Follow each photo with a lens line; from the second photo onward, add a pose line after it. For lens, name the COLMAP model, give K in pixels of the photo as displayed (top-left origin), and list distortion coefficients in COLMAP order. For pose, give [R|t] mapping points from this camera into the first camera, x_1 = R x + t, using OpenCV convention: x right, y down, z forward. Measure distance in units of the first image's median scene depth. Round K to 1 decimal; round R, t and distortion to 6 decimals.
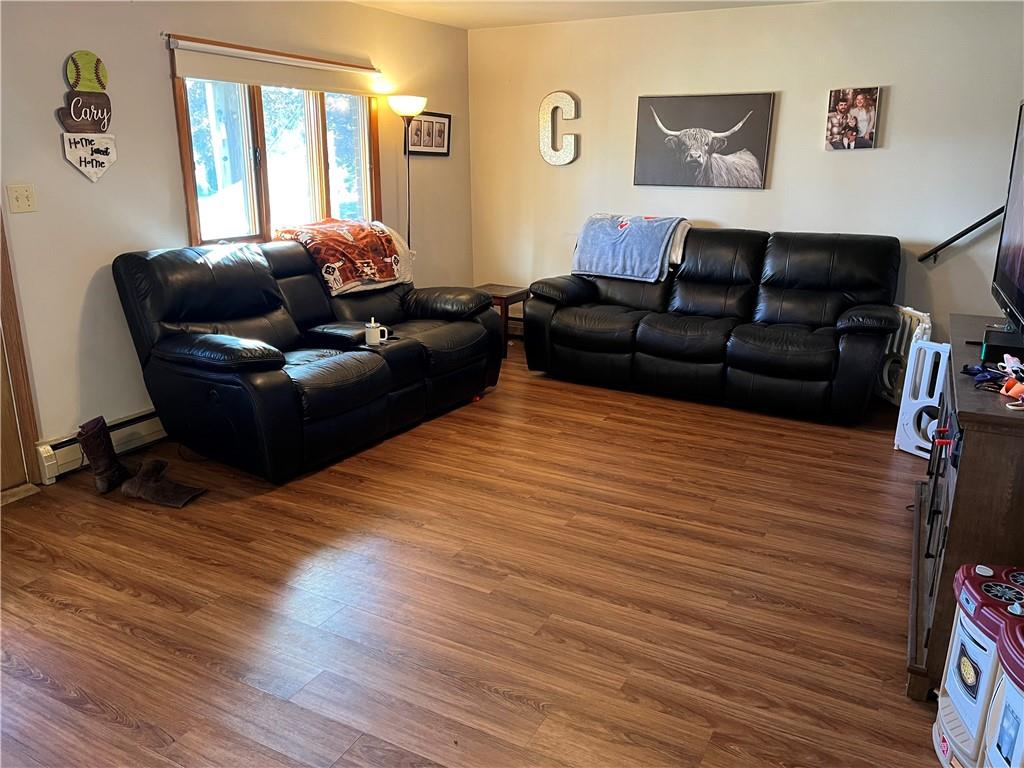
lens RADIAL K [[774.5, 0, 512.9], [0, 774.5, 382.0], [0, 0, 1]] dist [0.000676, -0.026417]
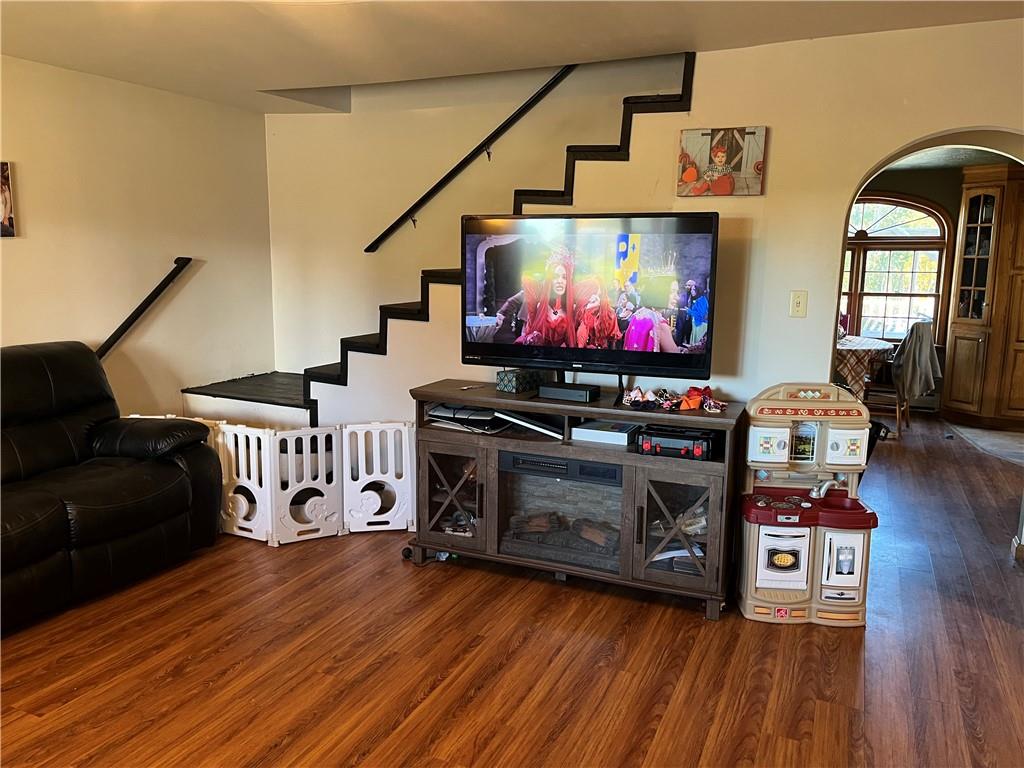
lens RADIAL K [[774.5, 0, 512.8], [0, 774.5, 382.2], [0, 0, 1]] dist [0.000676, -0.026417]
pose [[-0.051459, -0.173304, 0.983523, -0.546550], [0.271007, 0.945450, 0.180774, -0.253180], [-0.961201, 0.275845, -0.001685, 0.841779]]
